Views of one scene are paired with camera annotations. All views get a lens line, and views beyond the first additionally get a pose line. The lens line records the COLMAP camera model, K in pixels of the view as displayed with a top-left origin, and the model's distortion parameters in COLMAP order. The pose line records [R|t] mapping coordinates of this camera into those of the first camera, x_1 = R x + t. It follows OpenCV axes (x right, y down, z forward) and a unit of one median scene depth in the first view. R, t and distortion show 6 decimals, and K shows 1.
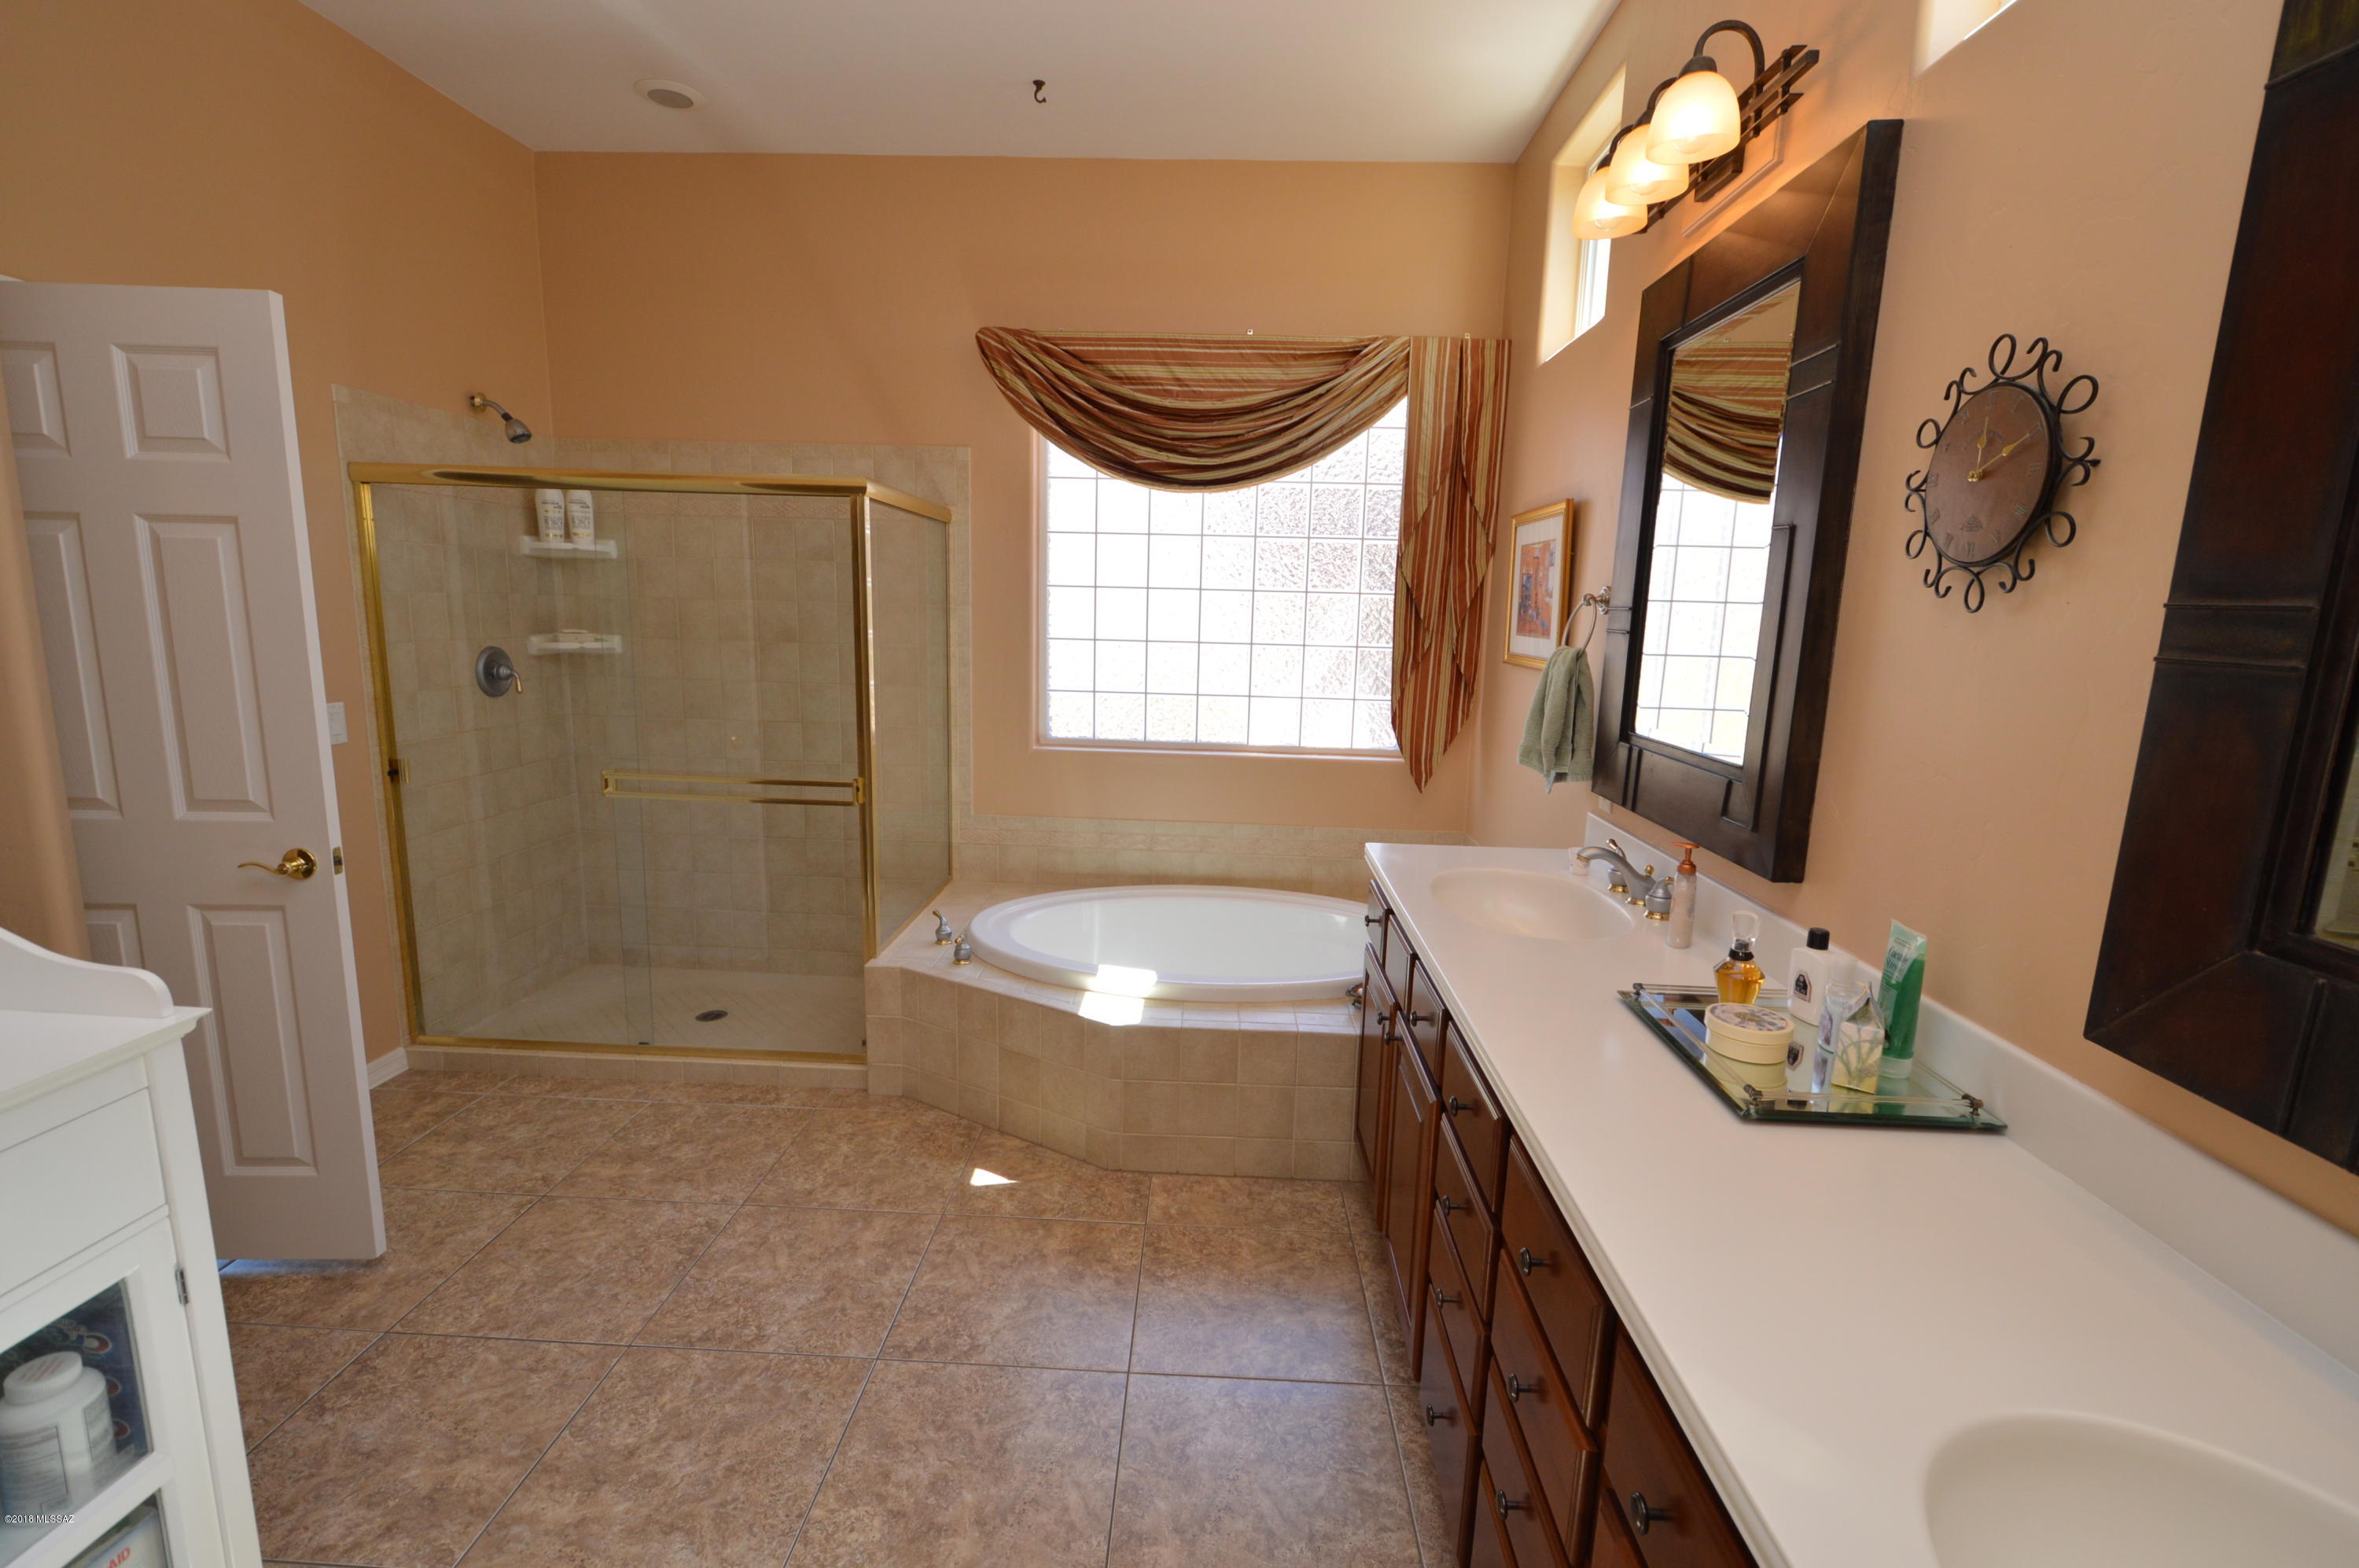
lens RADIAL K [[1035.6, 0, 1205.5], [0, 1035.6, 785.6], [0, 0, 1]] dist [0.016562, -0.000081]
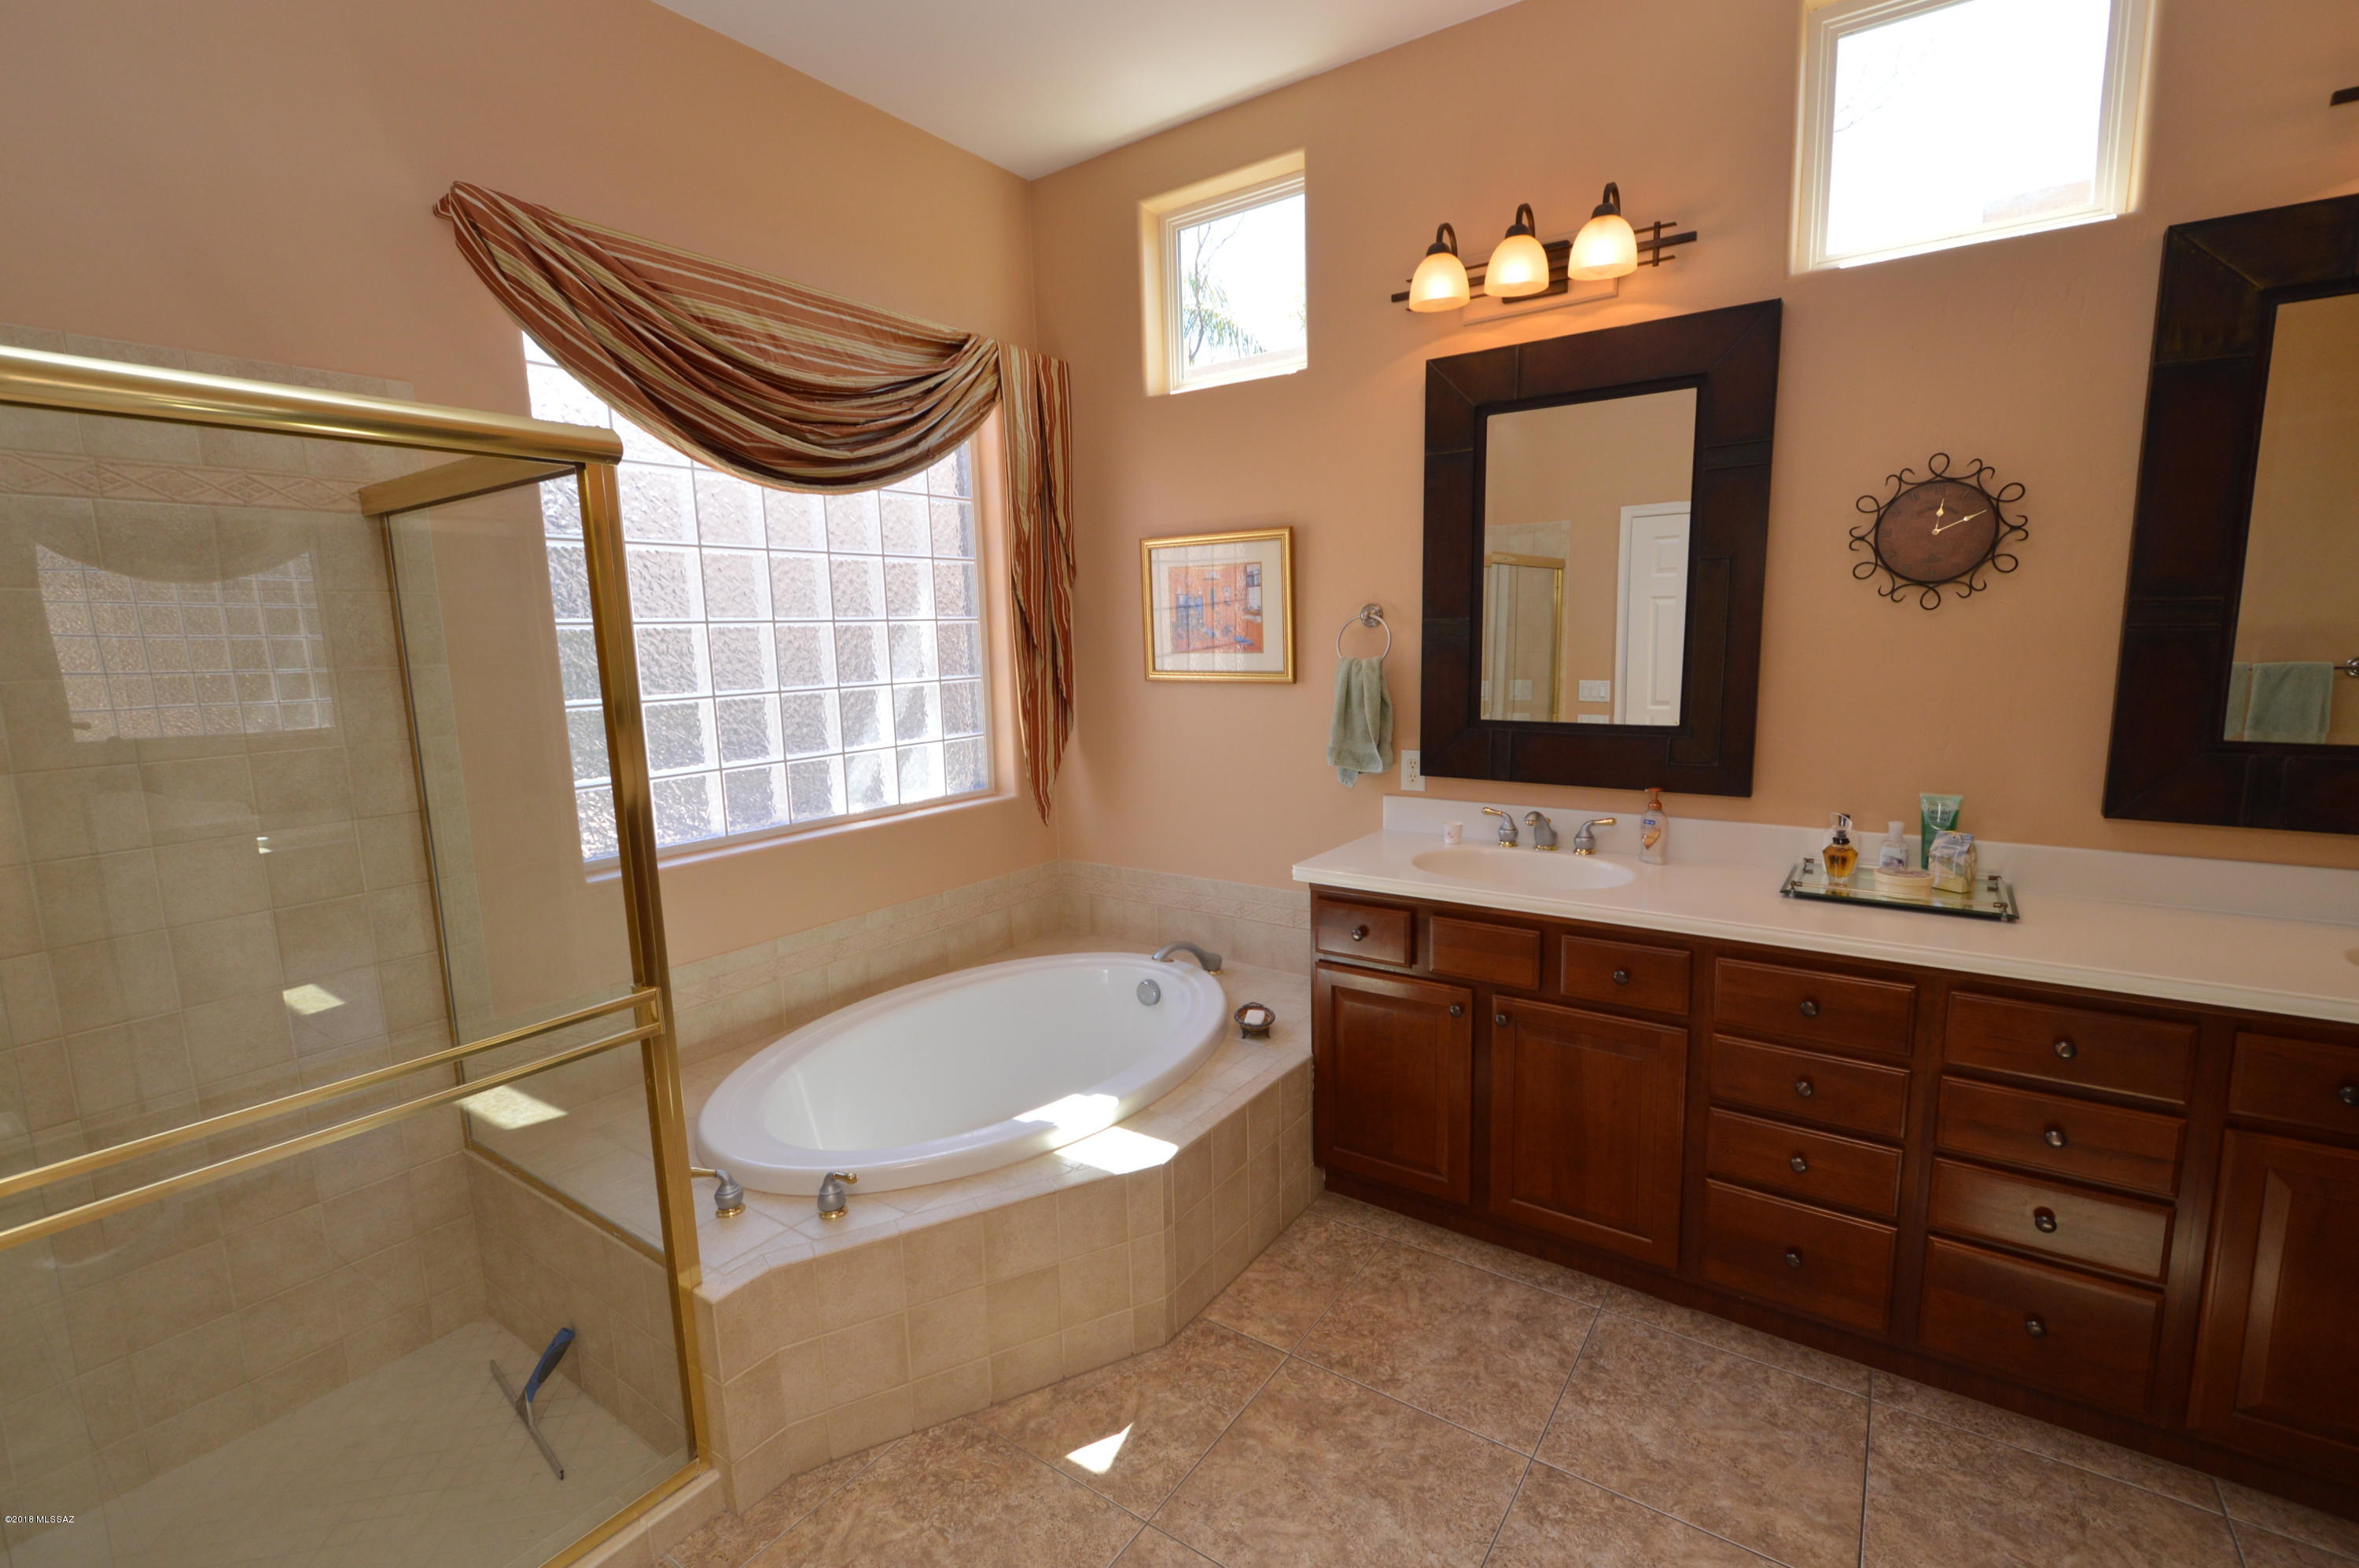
lens RADIAL K [[1002.3, 0, 1179.4], [0, 1002.3, 792.6], [0, 0, 1]] dist [0.001338, 0.000046]
pose [[0.562562, -0.171342, 0.808805, -0.497804], [0.178161, 0.980428, 0.083780, -0.084600], [-0.807330, 0.096966, 0.582078, 0.390245]]
